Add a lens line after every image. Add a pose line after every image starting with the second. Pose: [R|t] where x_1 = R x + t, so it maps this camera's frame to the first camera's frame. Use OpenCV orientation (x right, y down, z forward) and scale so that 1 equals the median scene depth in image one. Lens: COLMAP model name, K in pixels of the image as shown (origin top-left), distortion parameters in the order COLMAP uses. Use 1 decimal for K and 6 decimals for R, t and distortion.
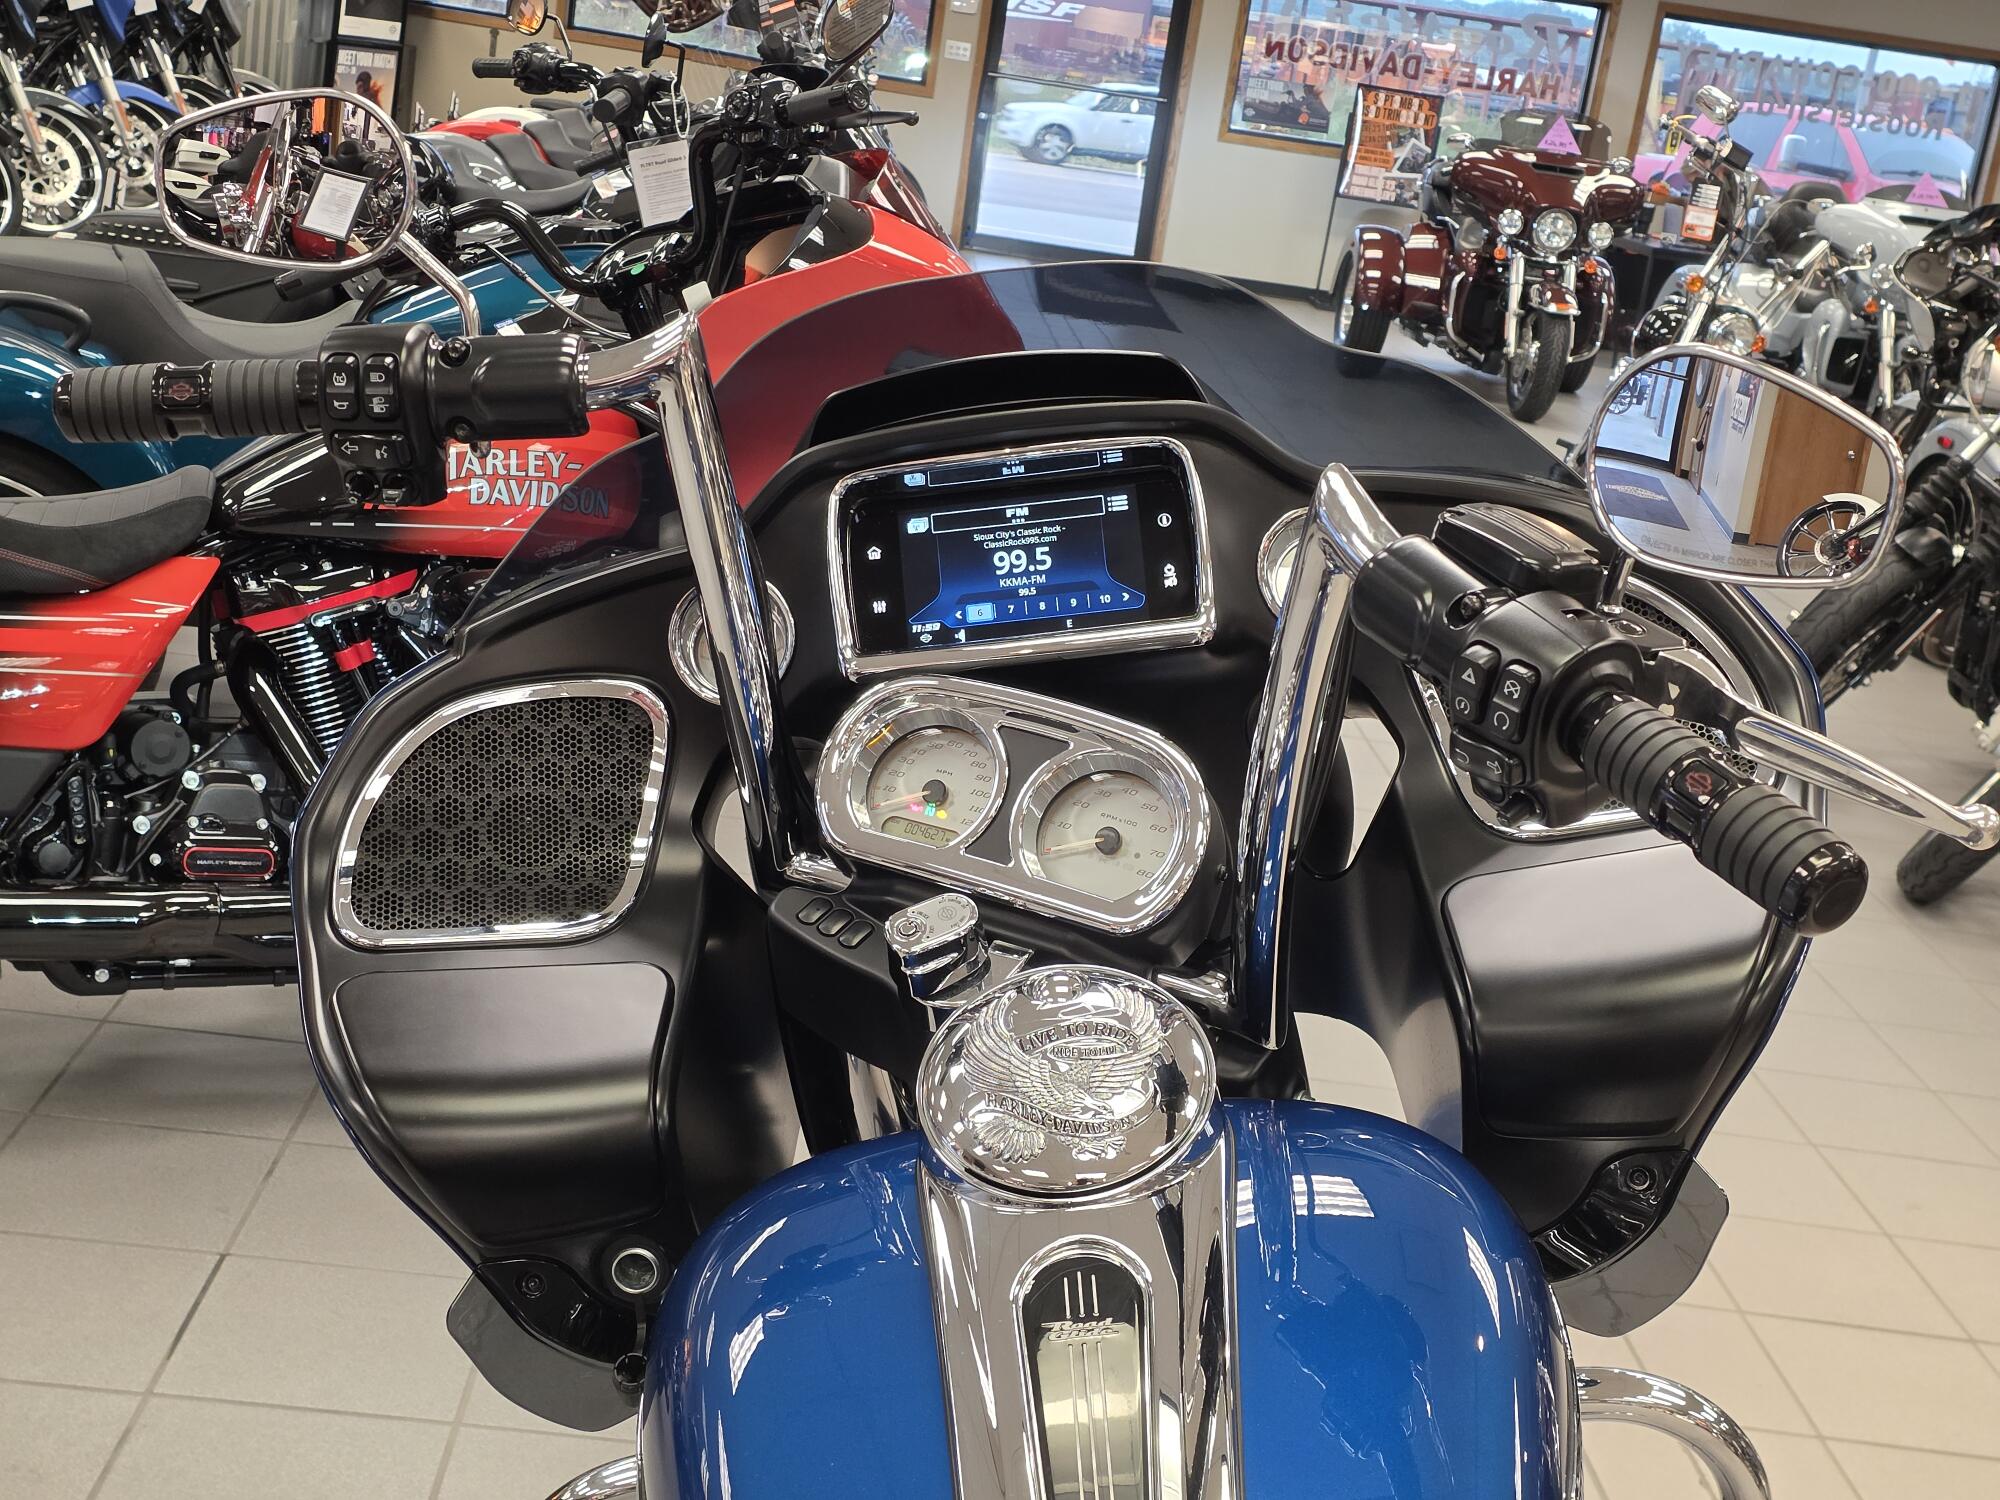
lens RADIAL K [[2652.9, 0, 1004.1], [0, 2652.9, 745.1], [0, 0, 1]] dist [0.055949, 0.015765]
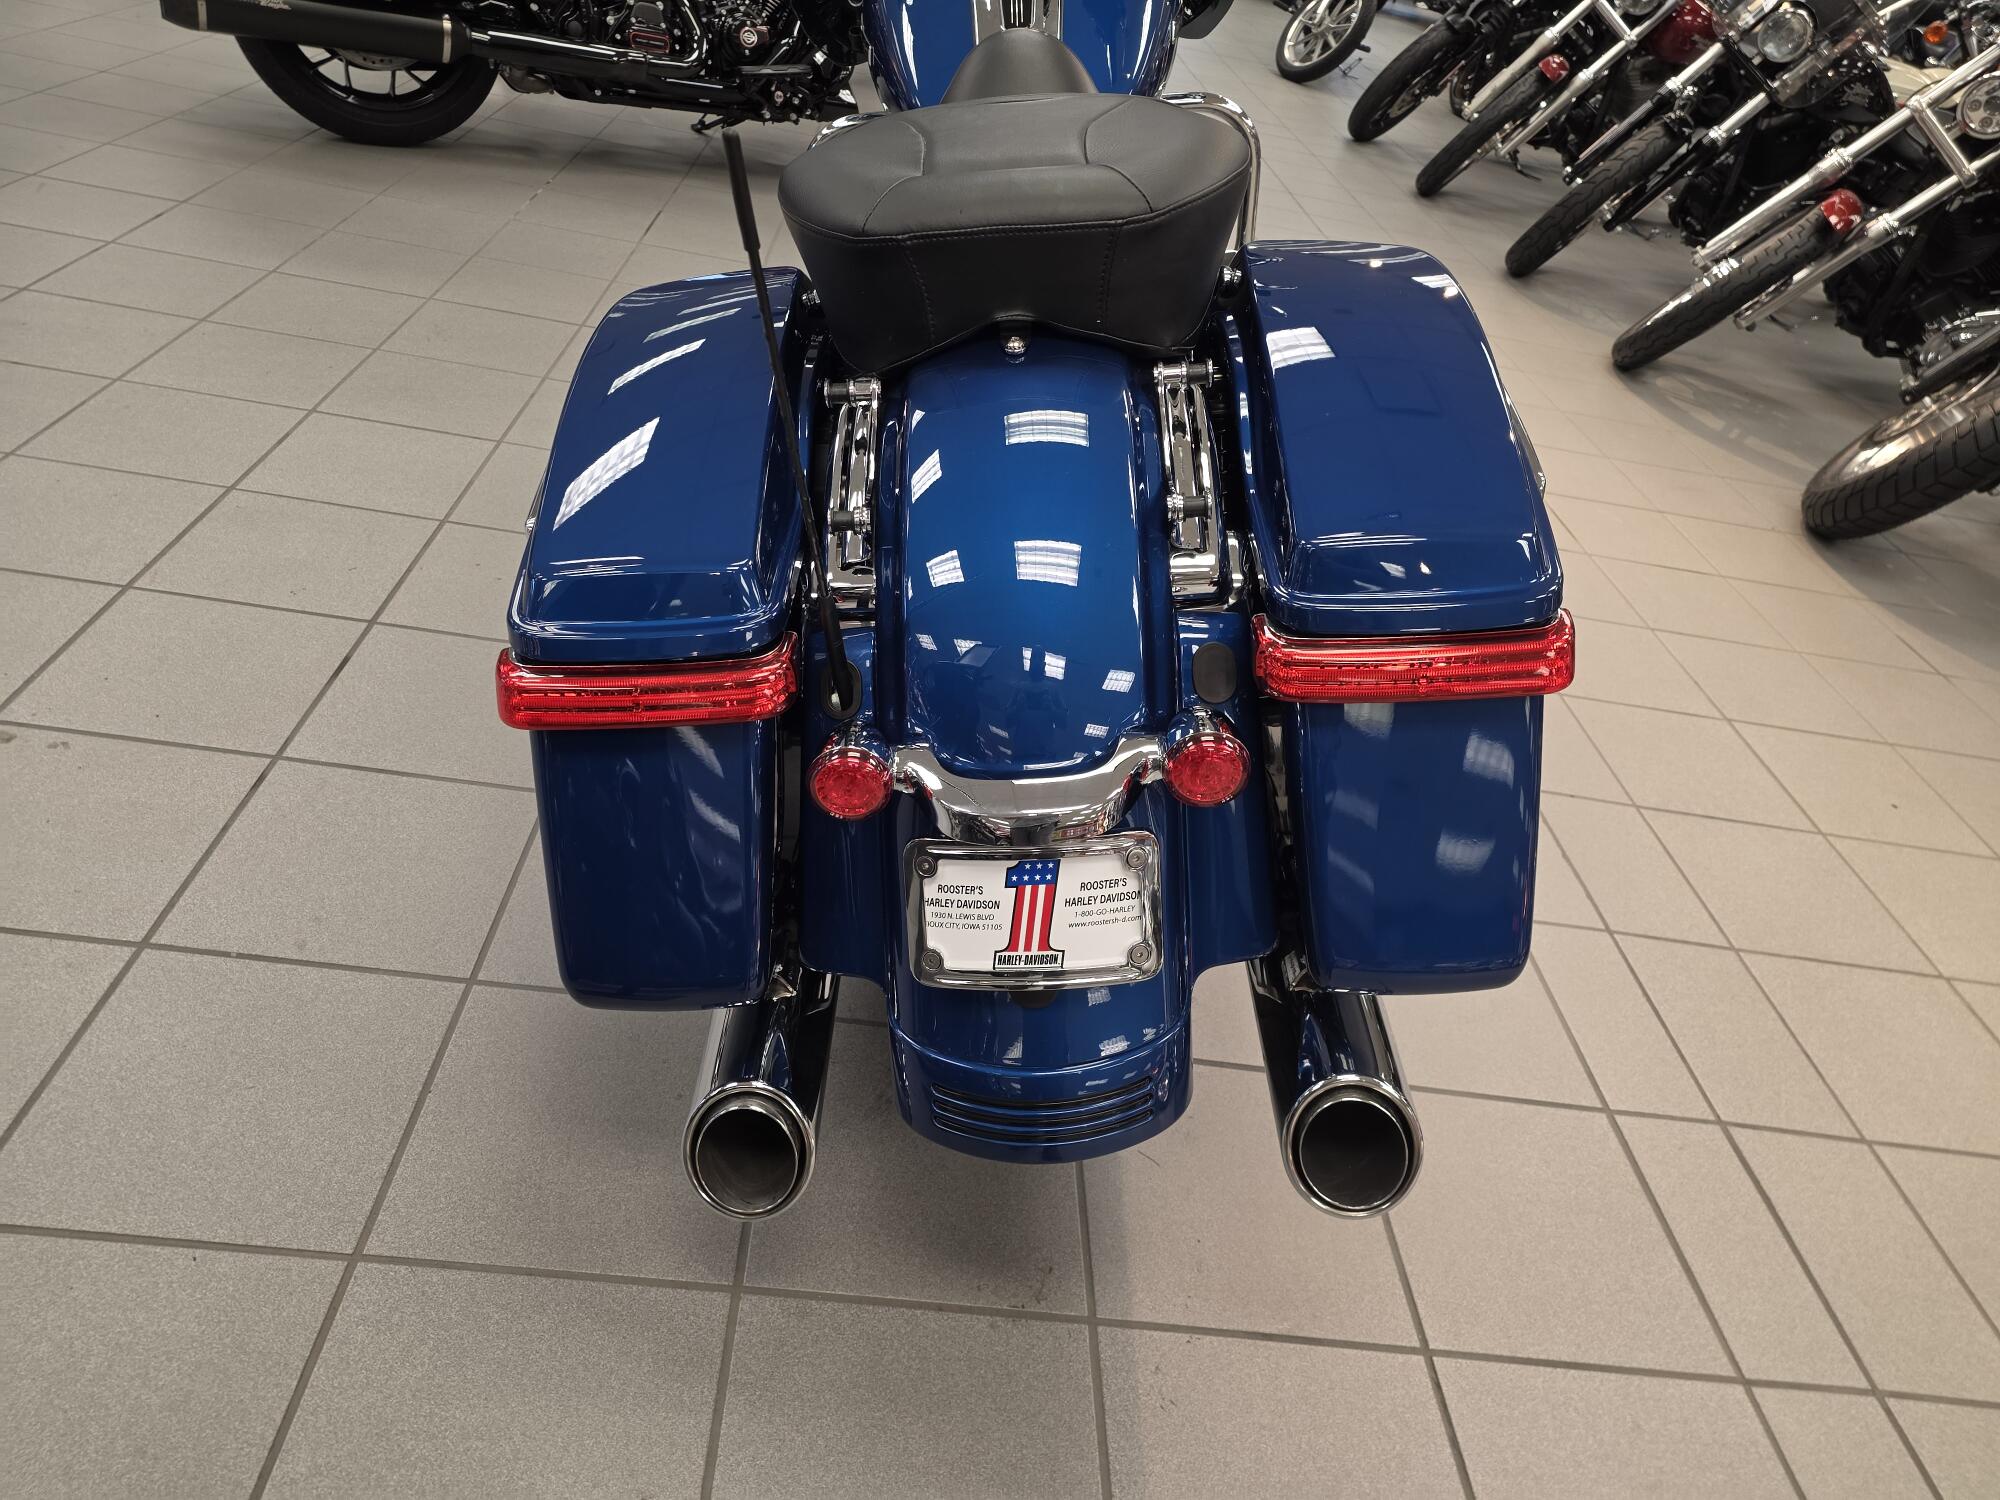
lens RADIAL K [[1308.3, 0, 982.3], [0, 1308.3, 701.9], [0, 0, 1]] dist [0.052649, -0.038753]
pose [[0.999062, 0.043105, 0.004190, 0.004353], [-0.041988, 0.940332, 0.337658, 0.084733], [0.010615, -0.337517, 0.941260, -0.113226]]
